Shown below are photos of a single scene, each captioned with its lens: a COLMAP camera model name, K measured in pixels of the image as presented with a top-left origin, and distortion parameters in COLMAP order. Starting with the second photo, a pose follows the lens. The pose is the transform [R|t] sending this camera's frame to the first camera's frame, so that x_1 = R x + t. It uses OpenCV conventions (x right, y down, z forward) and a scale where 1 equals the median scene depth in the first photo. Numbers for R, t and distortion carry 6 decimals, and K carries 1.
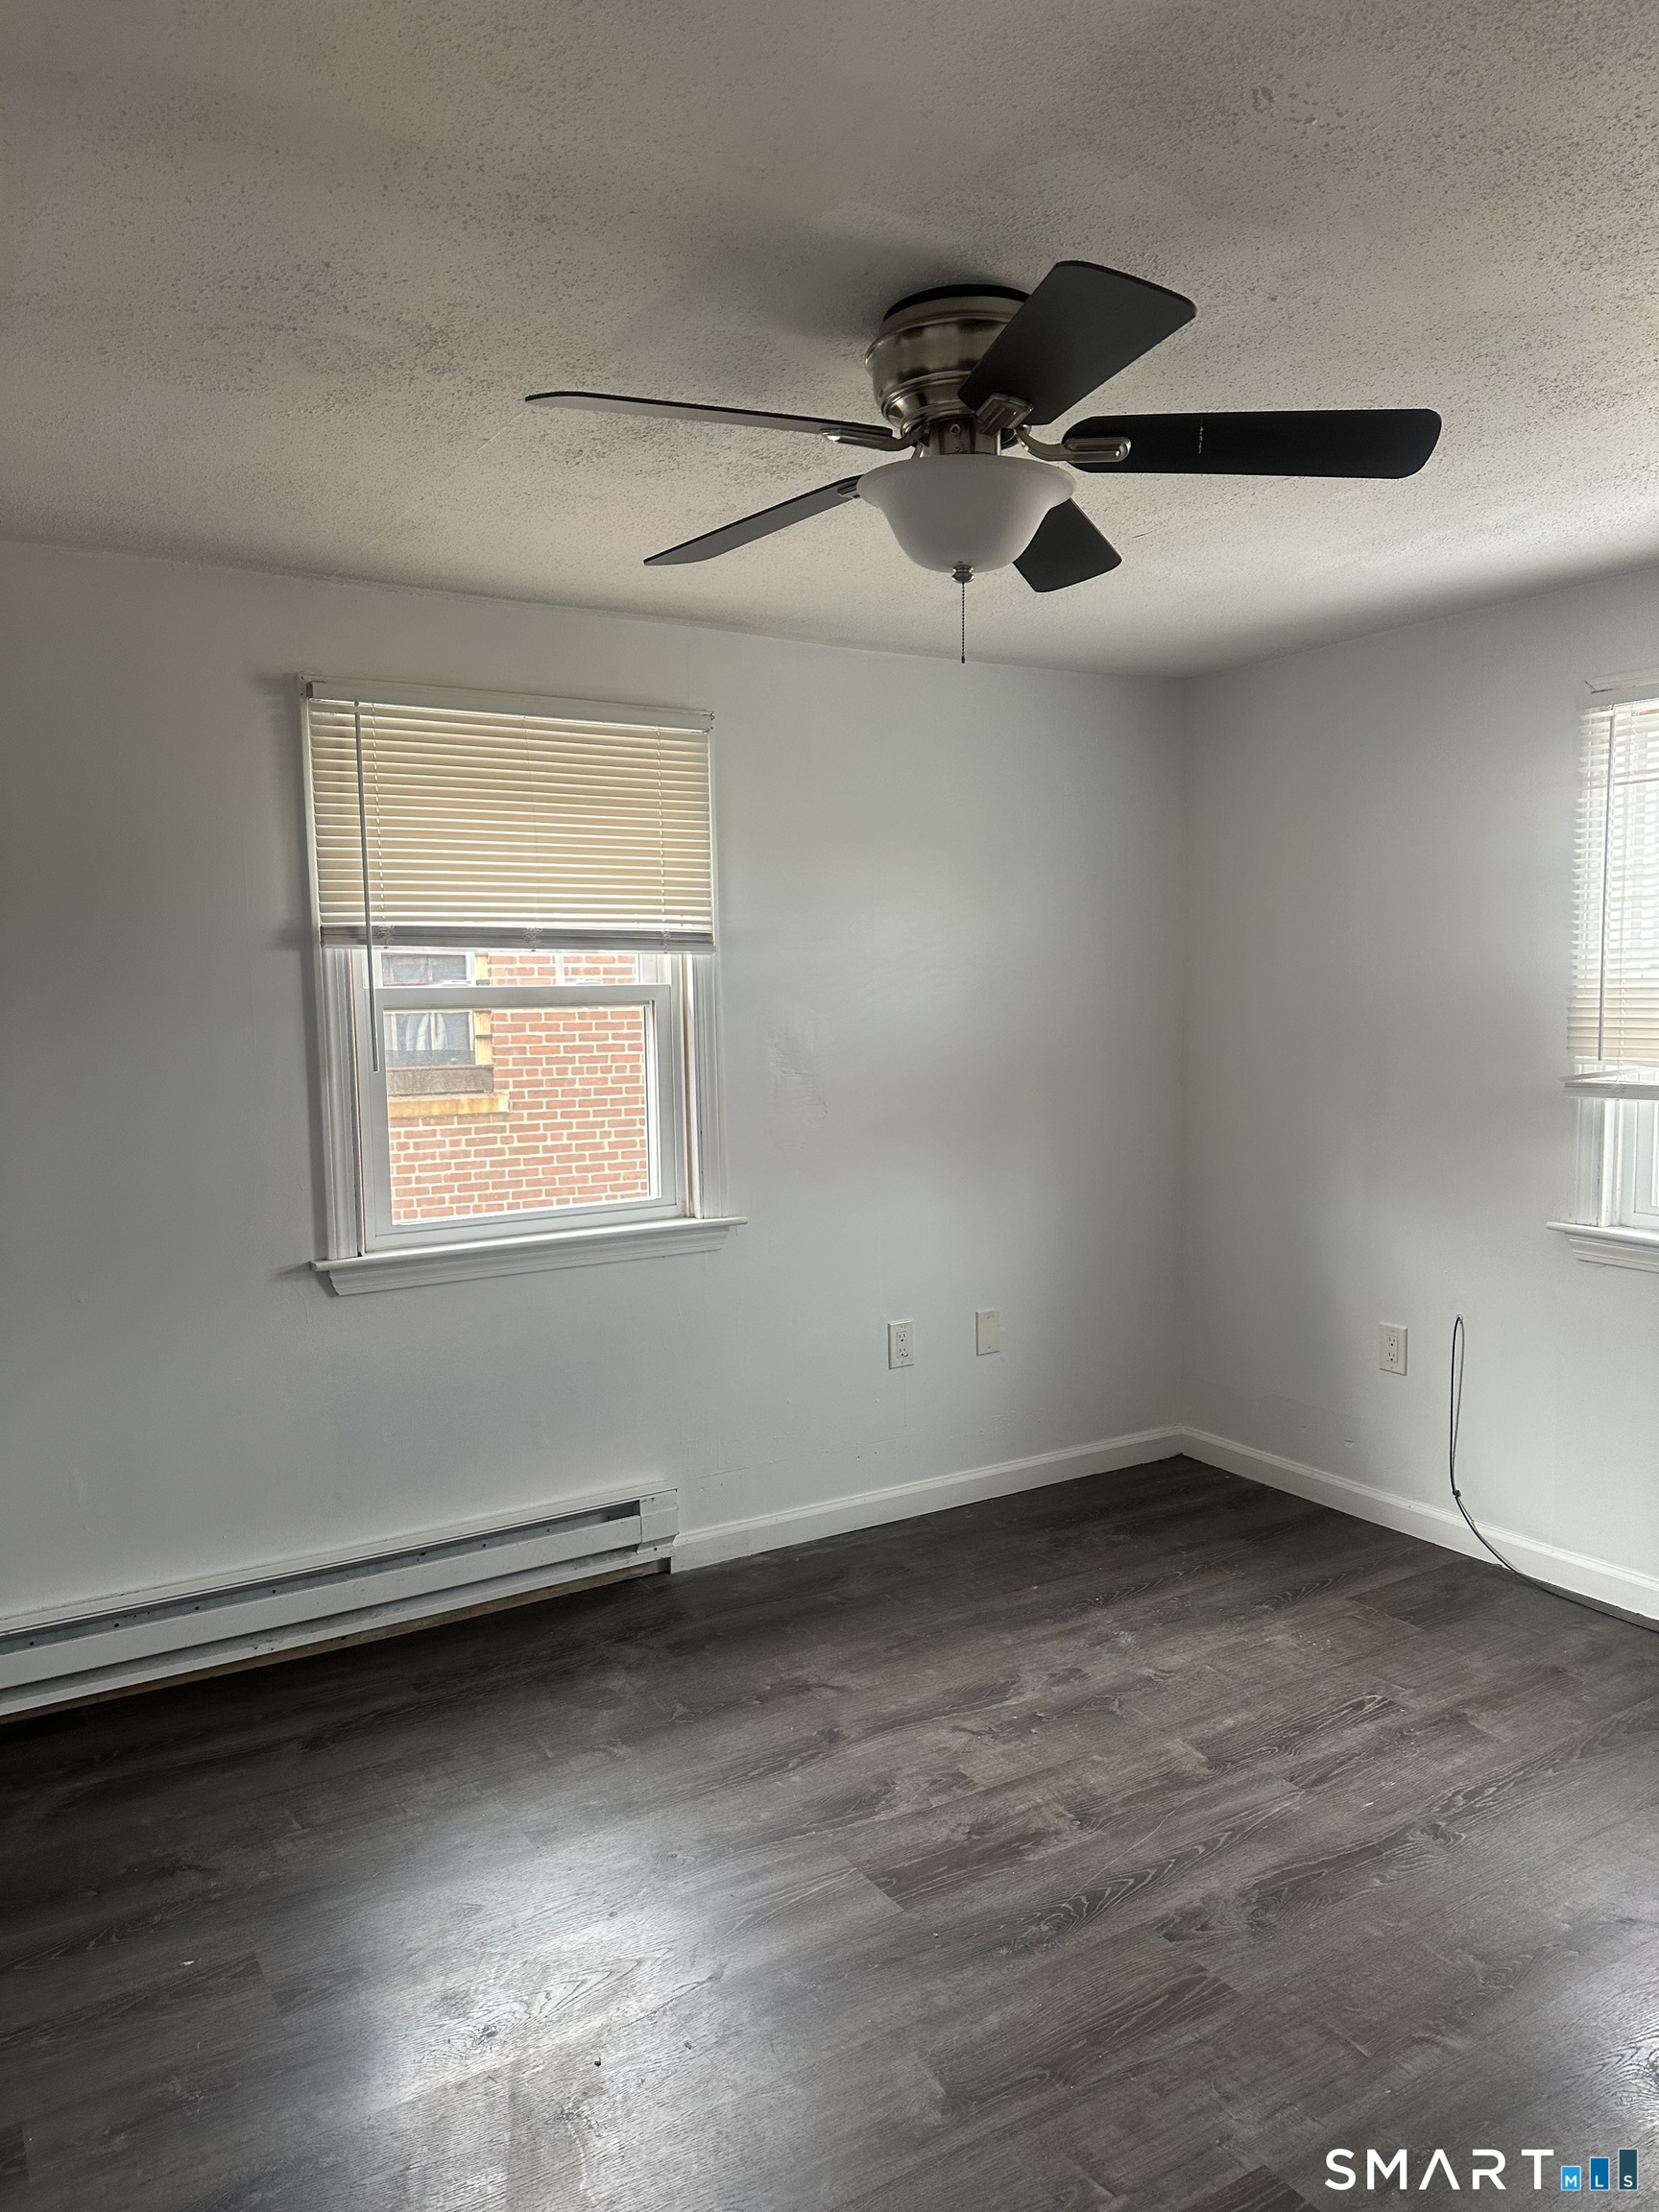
lens RADIAL K [[1553.9, 0, 817.4], [0, 1553.9, 1099.2], [0, 0, 1]] dist [0.064640, -0.070394]
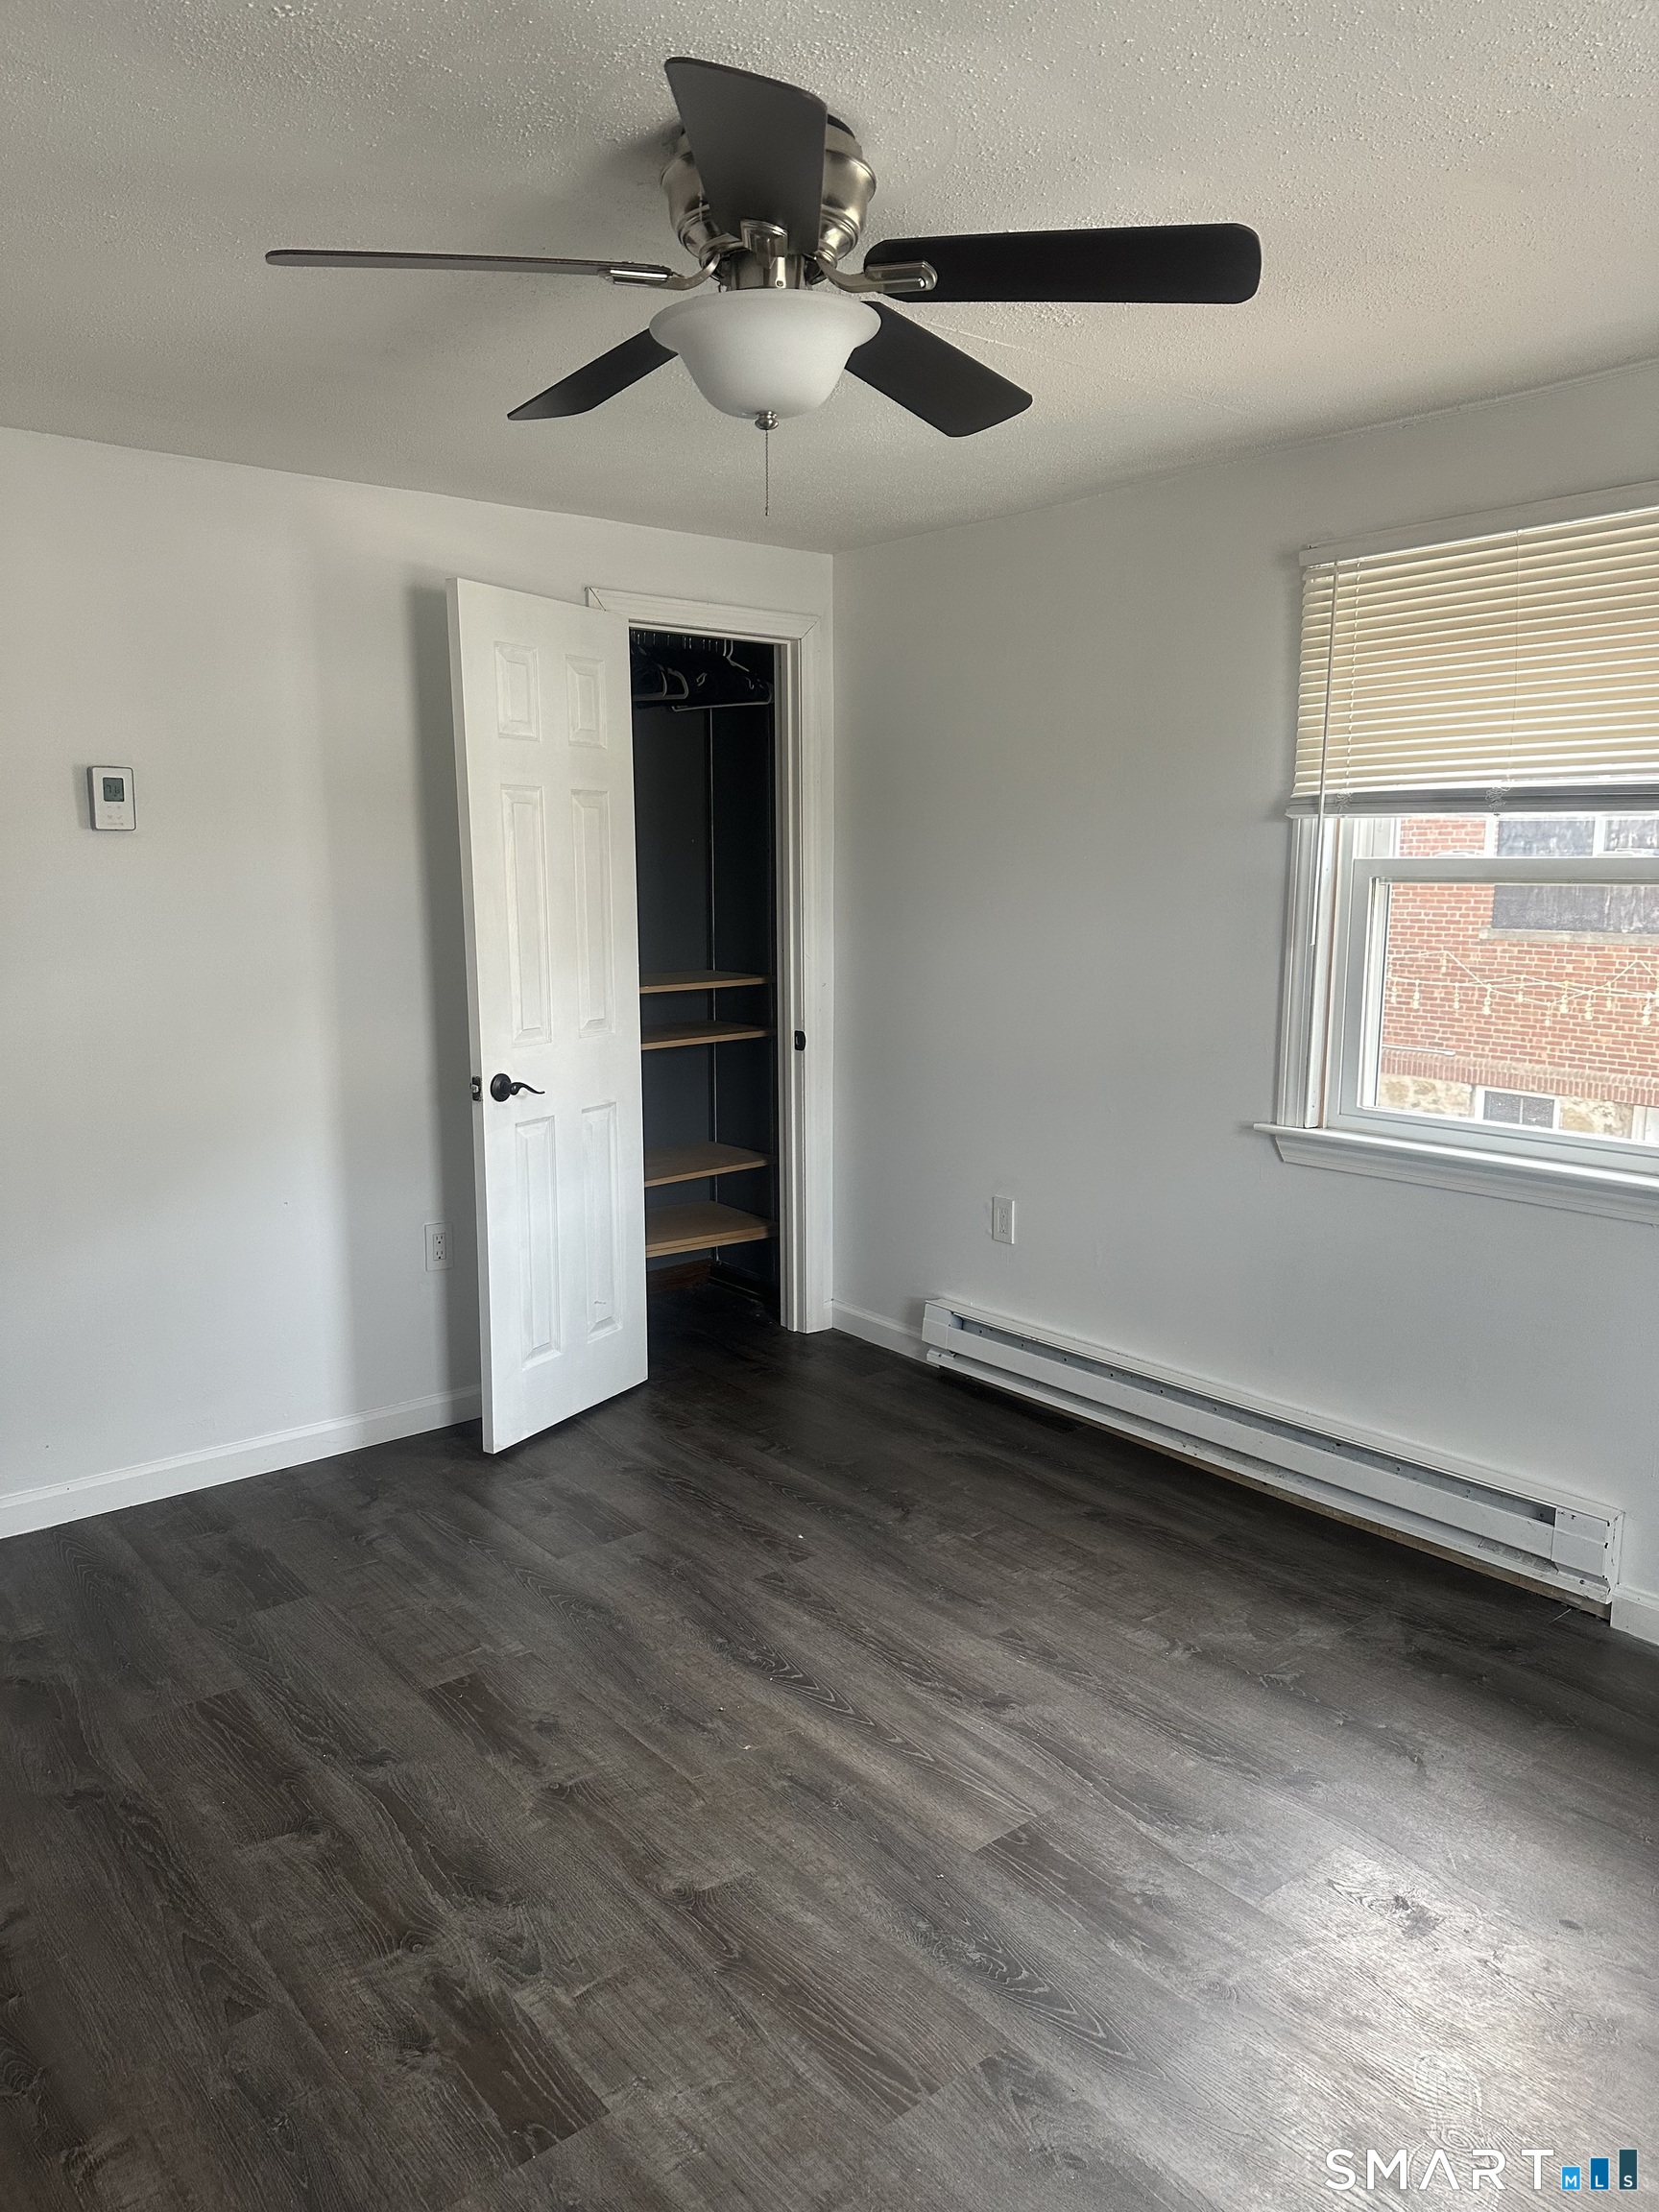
lens RADIAL K [[1553.9, 0, 817.4], [0, 1553.9, 1099.2], [0, 0, 1]] dist [0.064640, -0.070394]
pose [[0.125701, 0.160179, -0.979051, 0.858651], [-0.080293, 0.985284, 0.150890, -0.058497], [0.988814, 0.059644, 0.136712, 0.728219]]
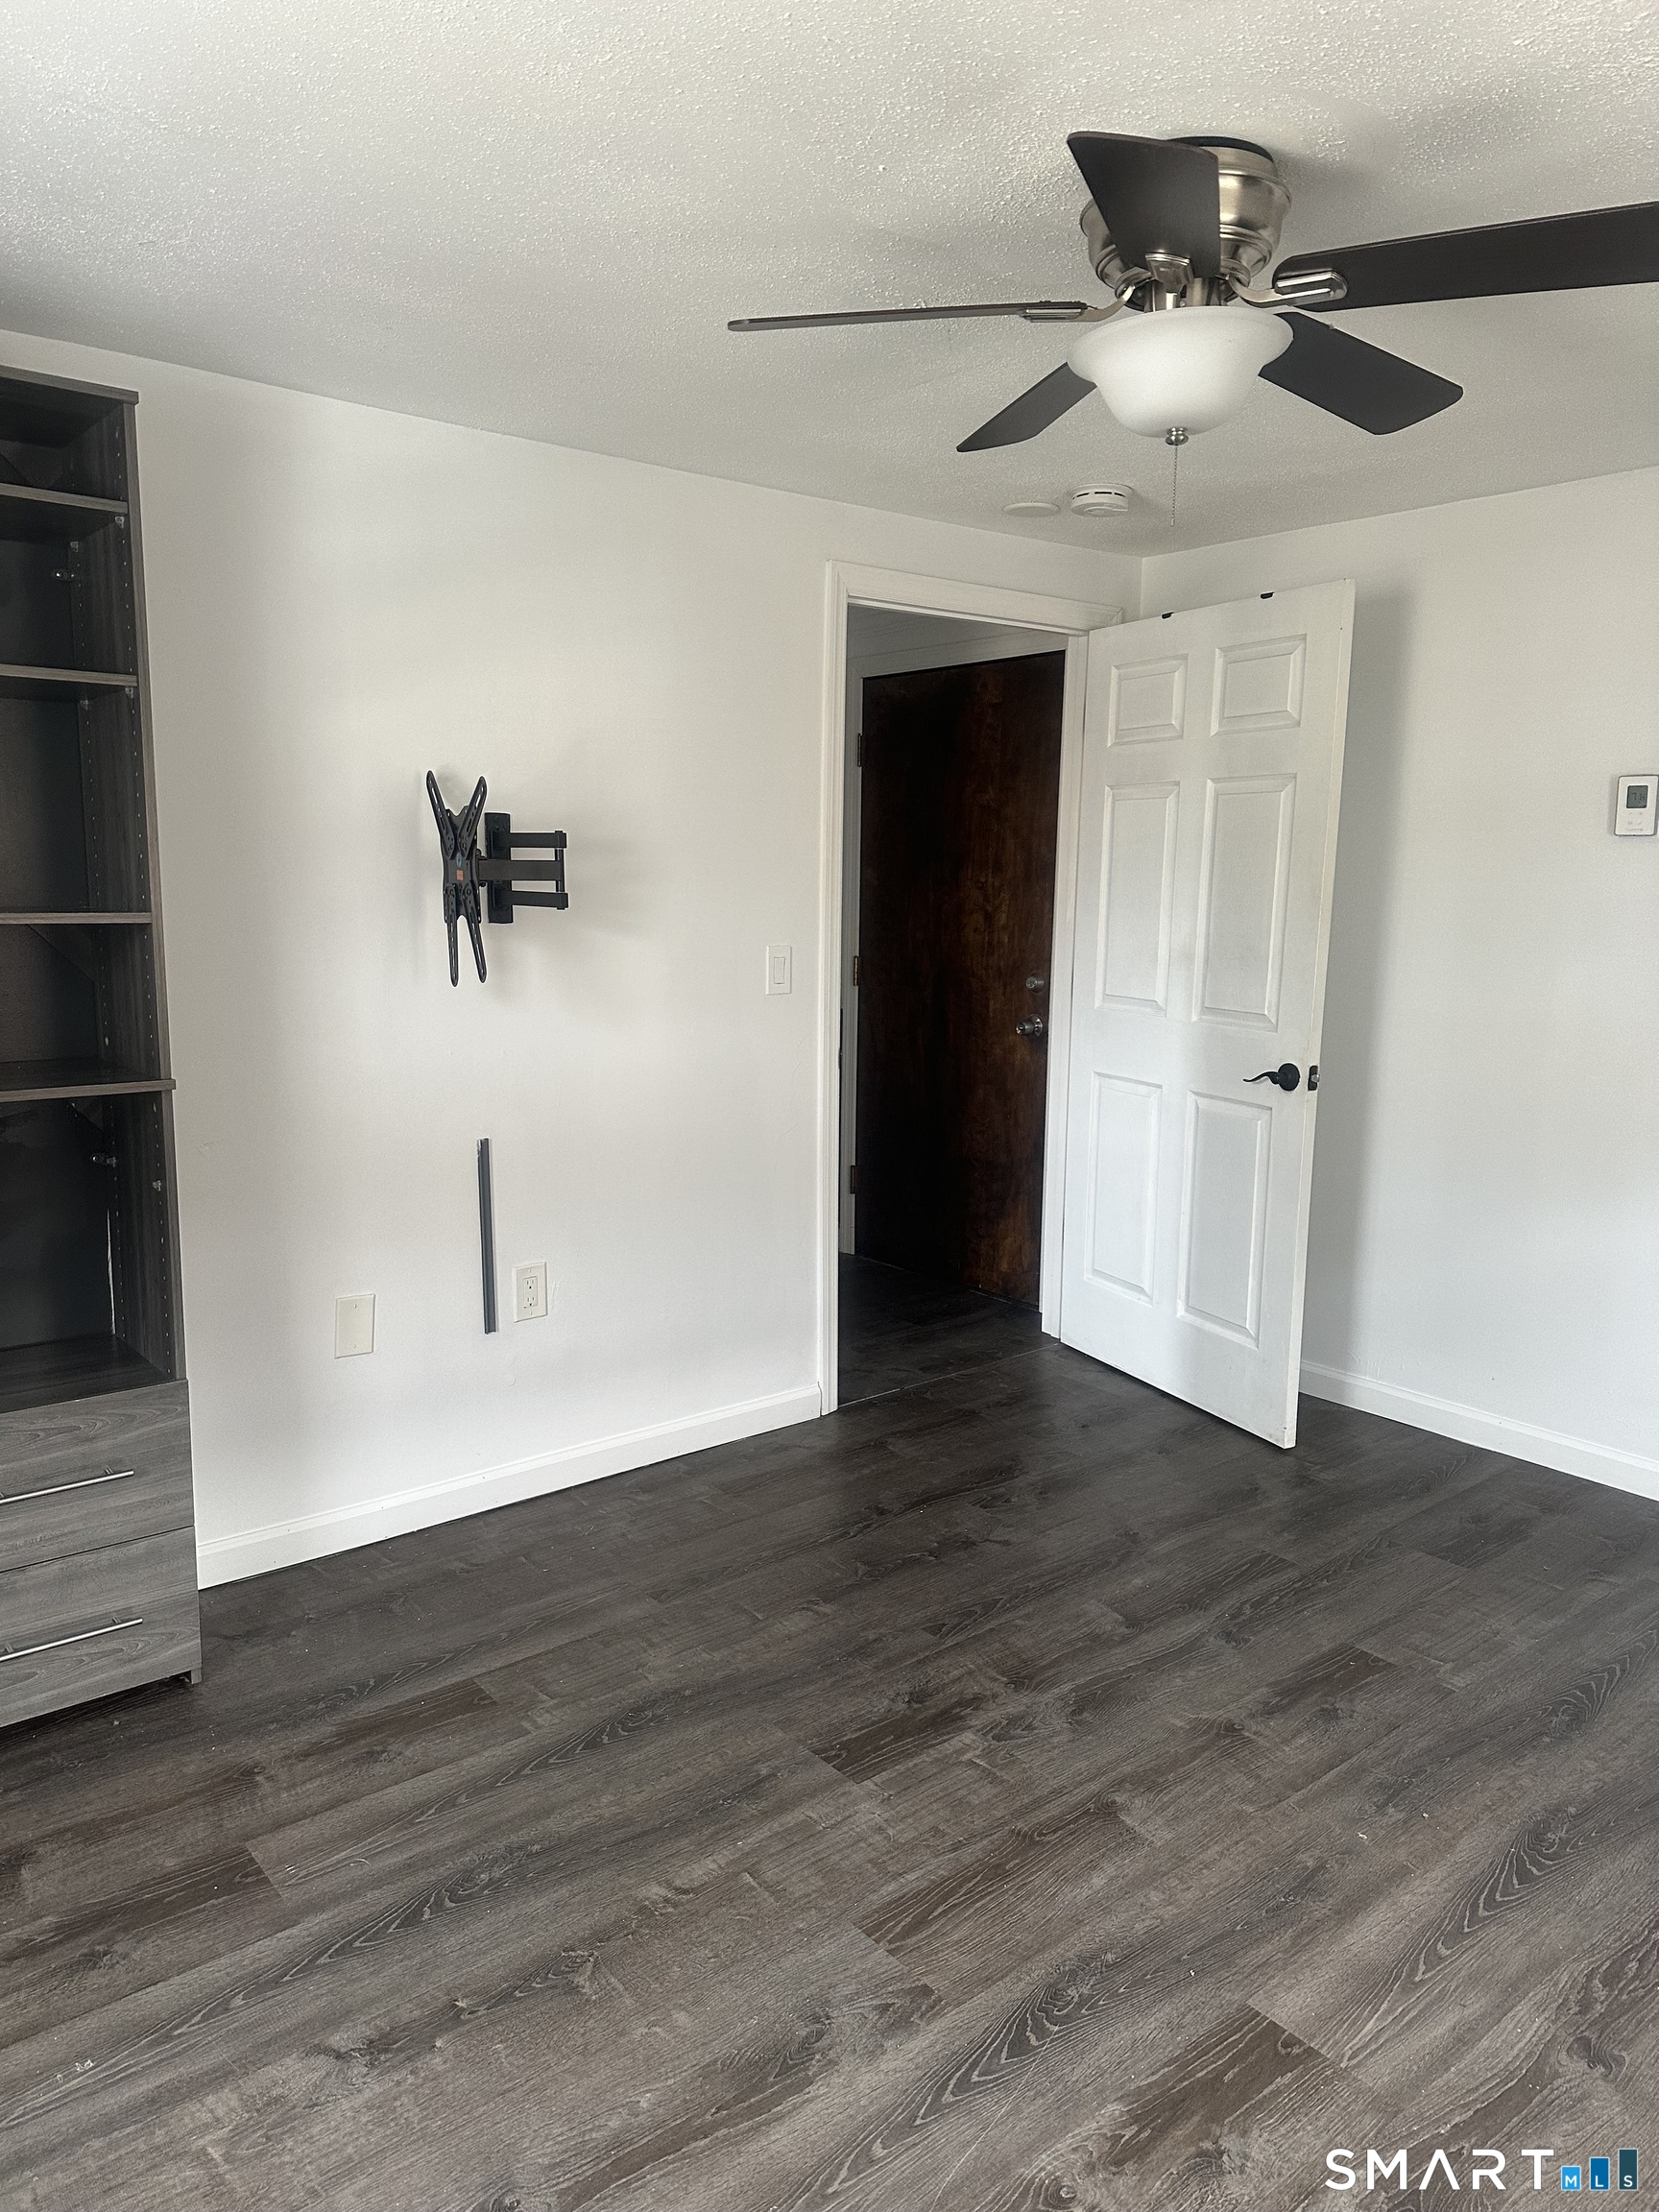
lens RADIAL K [[1526.9, 0, 819.6], [0, 1526.9, 1131.7], [0, 0, 1]] dist [0.031474, -0.026016]
pose [[-0.990550, 0.023743, -0.135079, 0.357127], [-0.010877, 0.968200, 0.249940, -0.112673], [0.136718, 0.249047, -0.958793, 1.565551]]
